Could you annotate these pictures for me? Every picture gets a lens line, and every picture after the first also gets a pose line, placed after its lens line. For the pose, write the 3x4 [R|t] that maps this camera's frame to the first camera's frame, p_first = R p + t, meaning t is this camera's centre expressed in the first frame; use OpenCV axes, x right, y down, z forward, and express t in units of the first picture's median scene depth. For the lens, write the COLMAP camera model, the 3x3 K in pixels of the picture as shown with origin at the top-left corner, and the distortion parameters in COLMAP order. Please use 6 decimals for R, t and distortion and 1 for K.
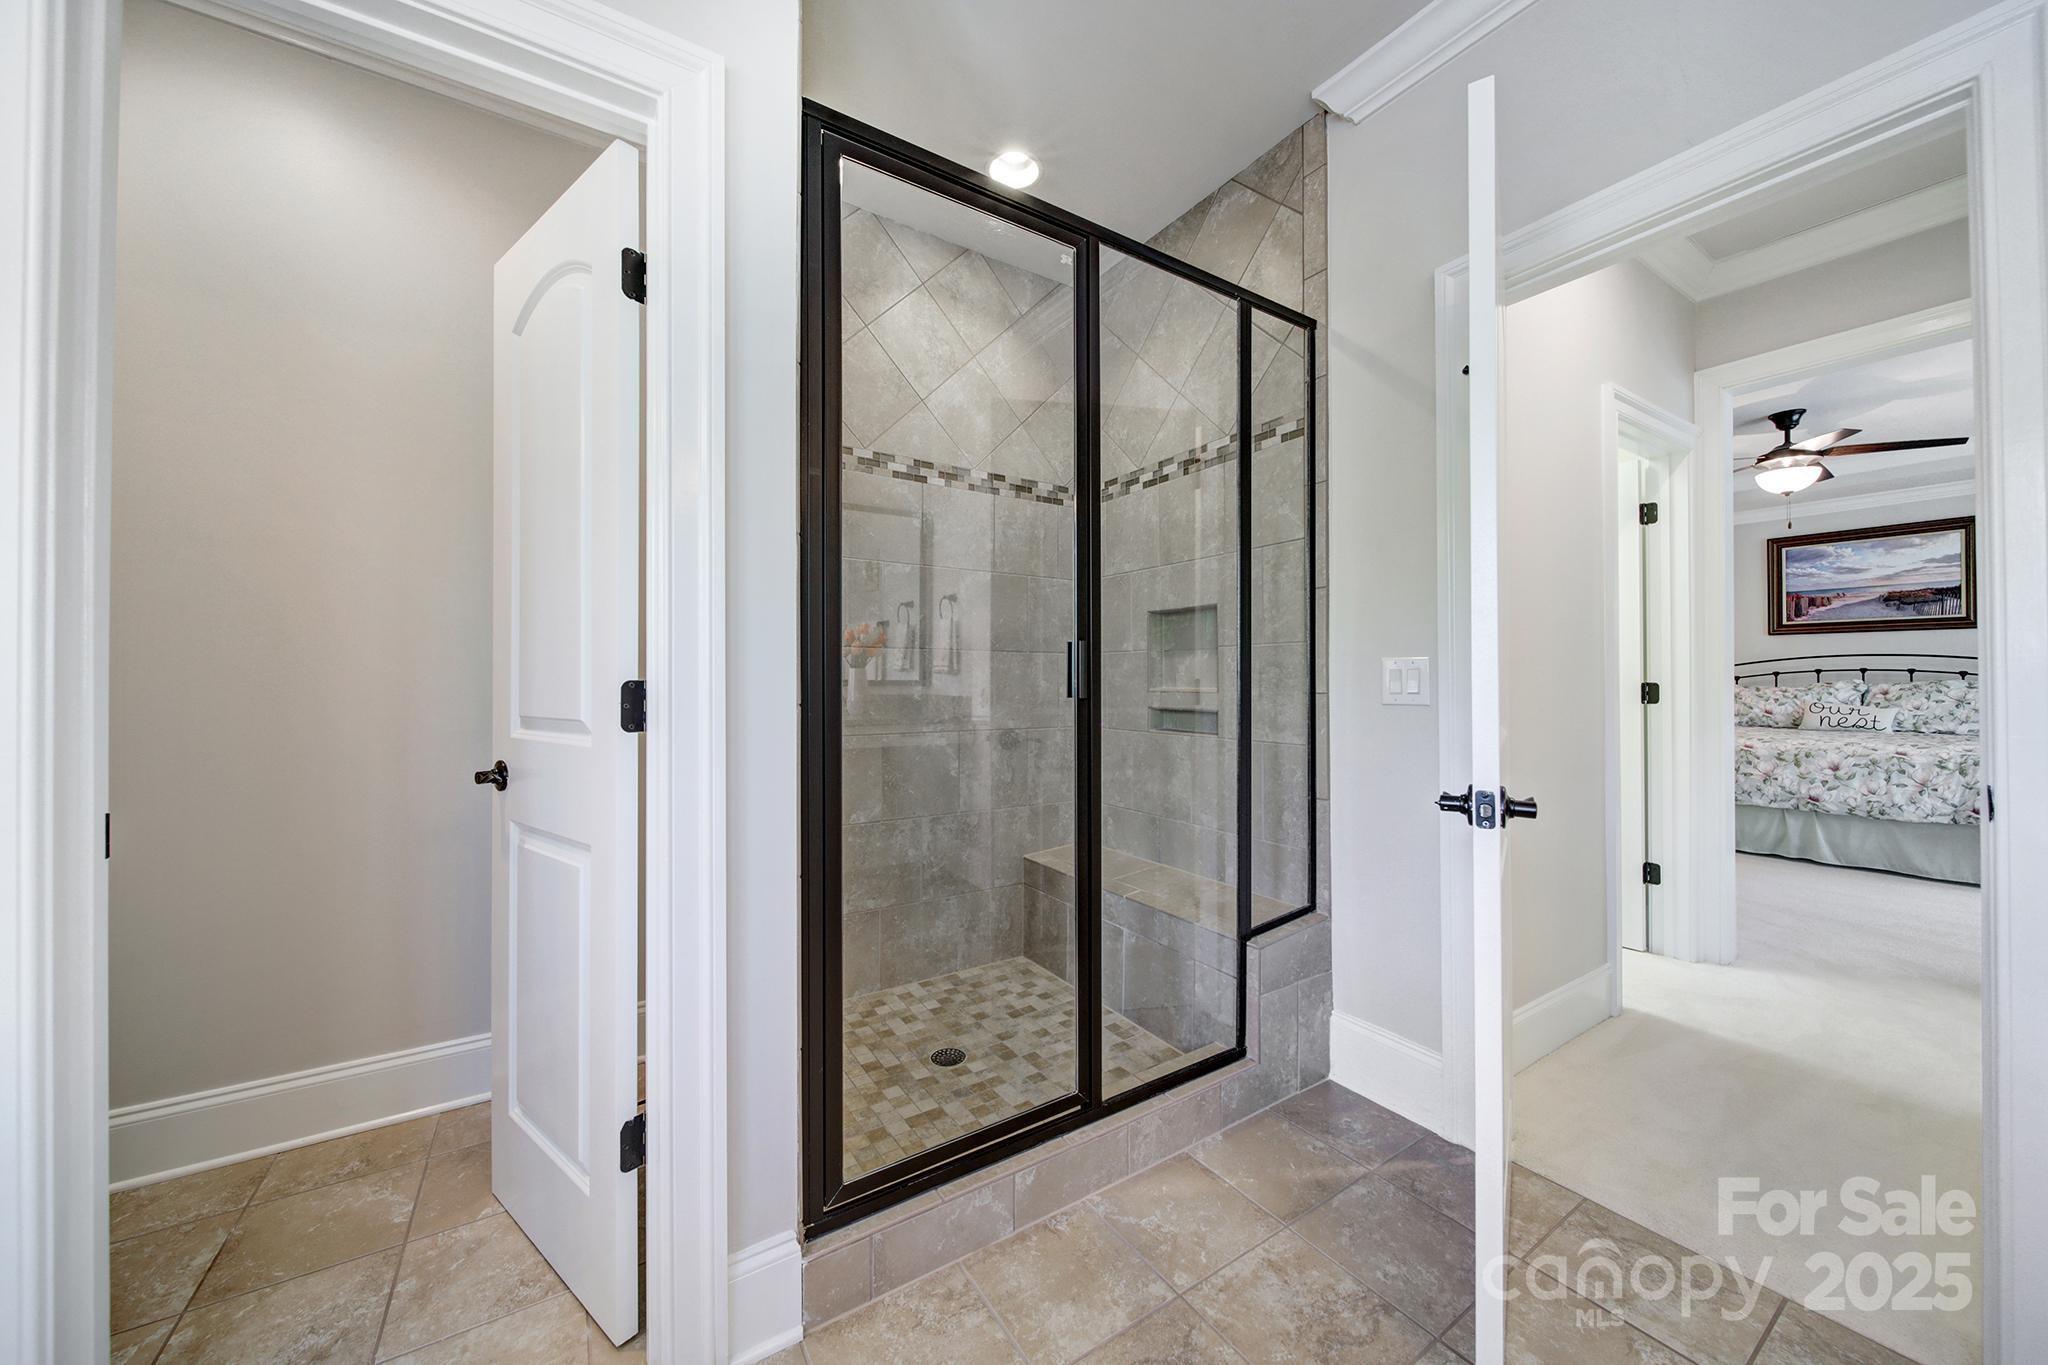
lens RADIAL K [[719.7, 0, 1022.5], [0, 719.7, 675.2], [0, 0, 1]] dist [0.002902, 0.000127]
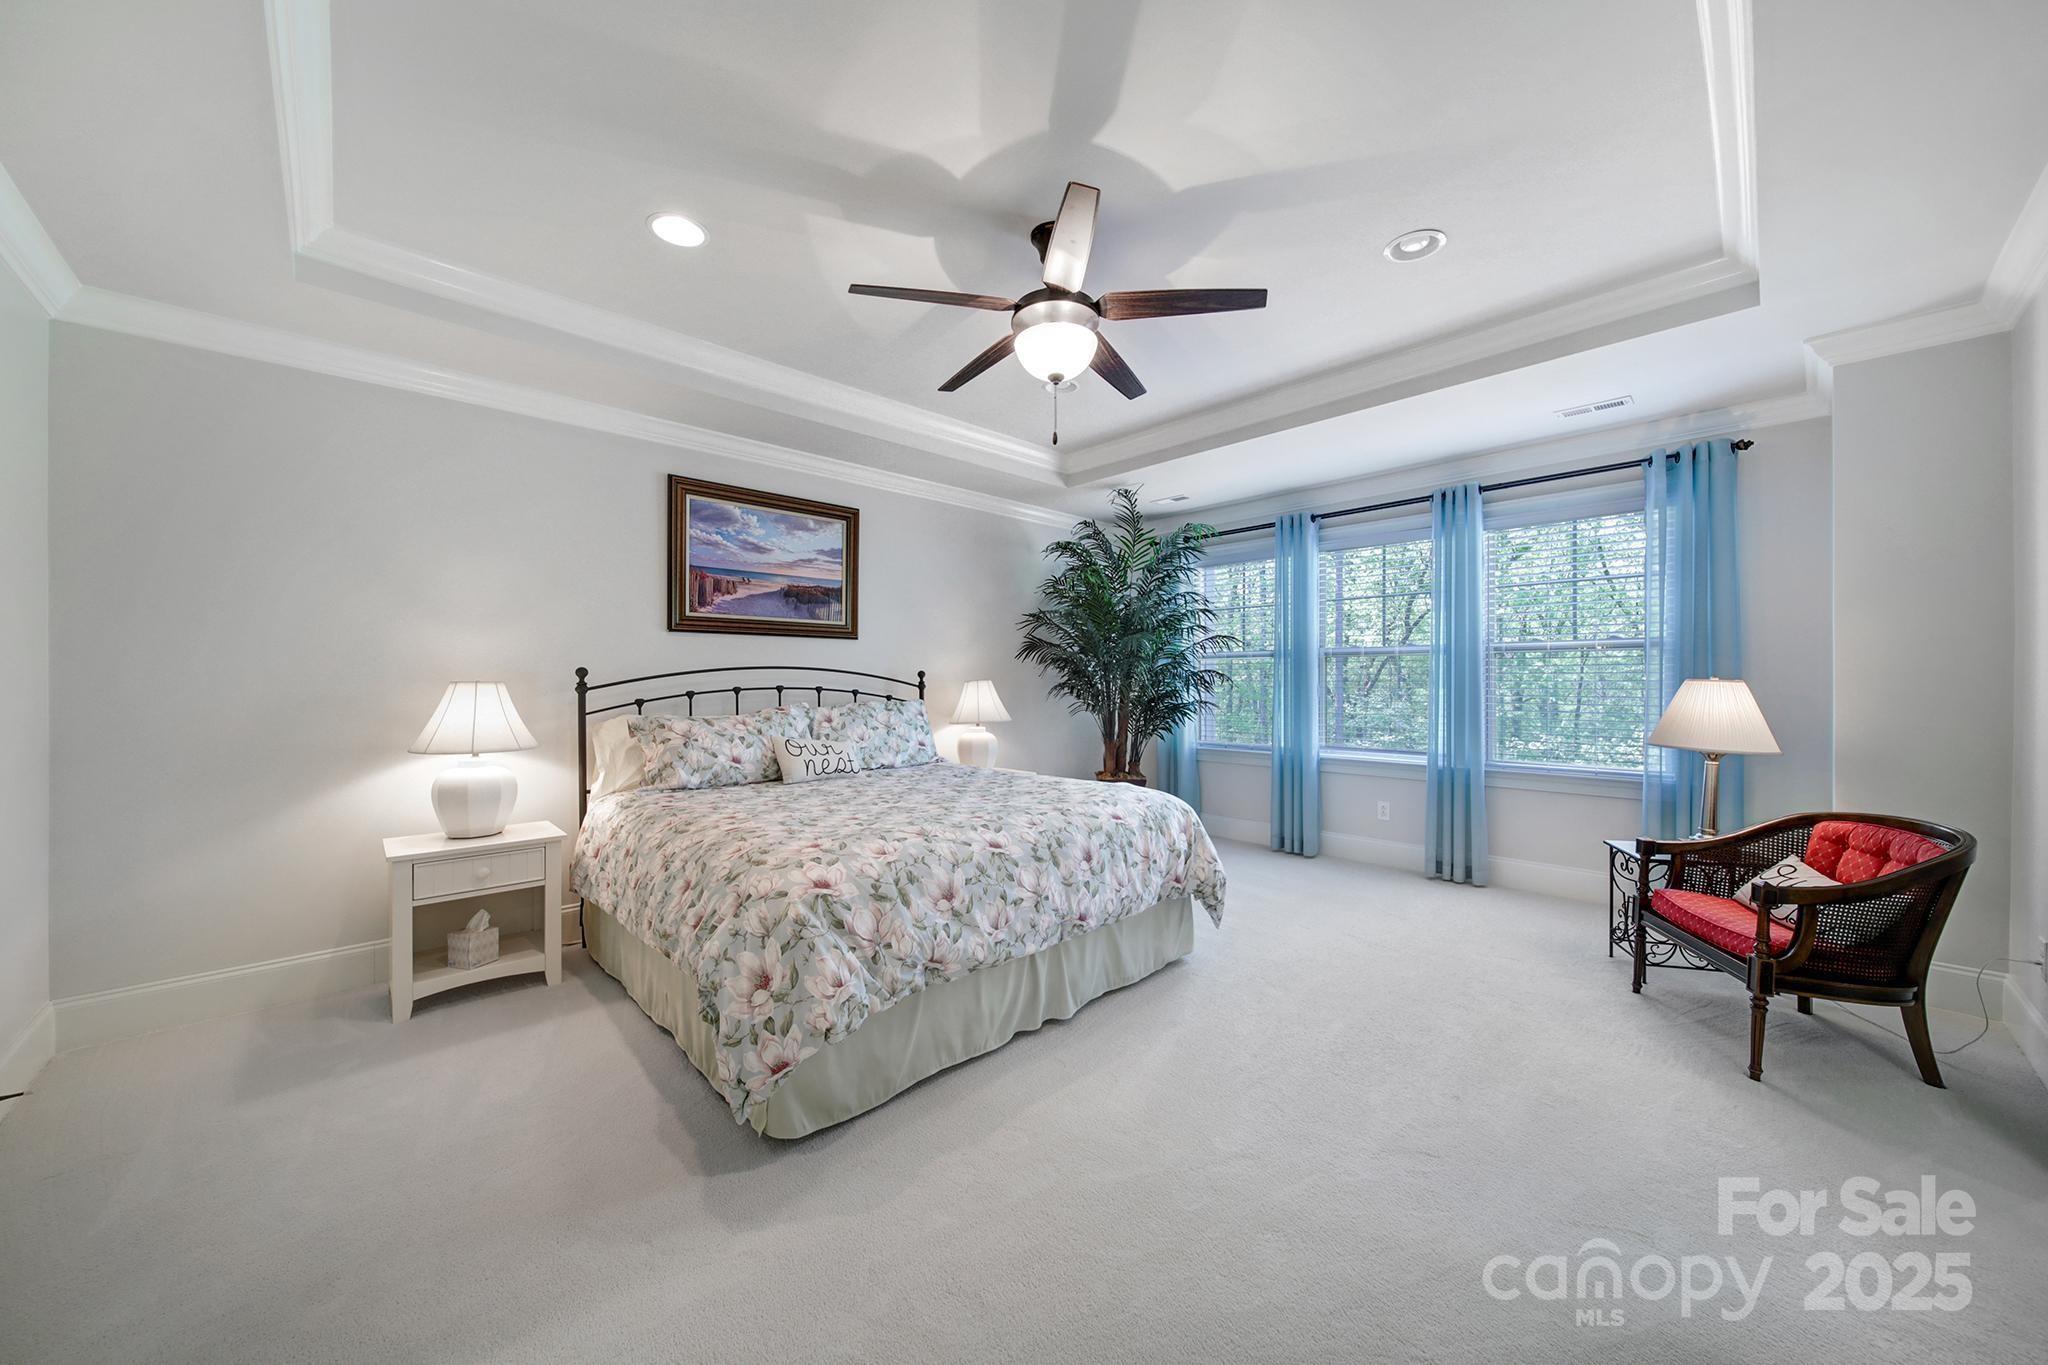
lens RADIAL K [[719.7, 0, 1022.5], [0, 719.7, 682.3], [0, 0, 1]] dist [0.002902, 0.000127]
pose [[-0.185223, -0.003608, 0.982690, 0.415282], [-0.002636, 0.999991, 0.003174, -0.016283], [-0.982693, -0.002002, -0.185231, 0.902941]]
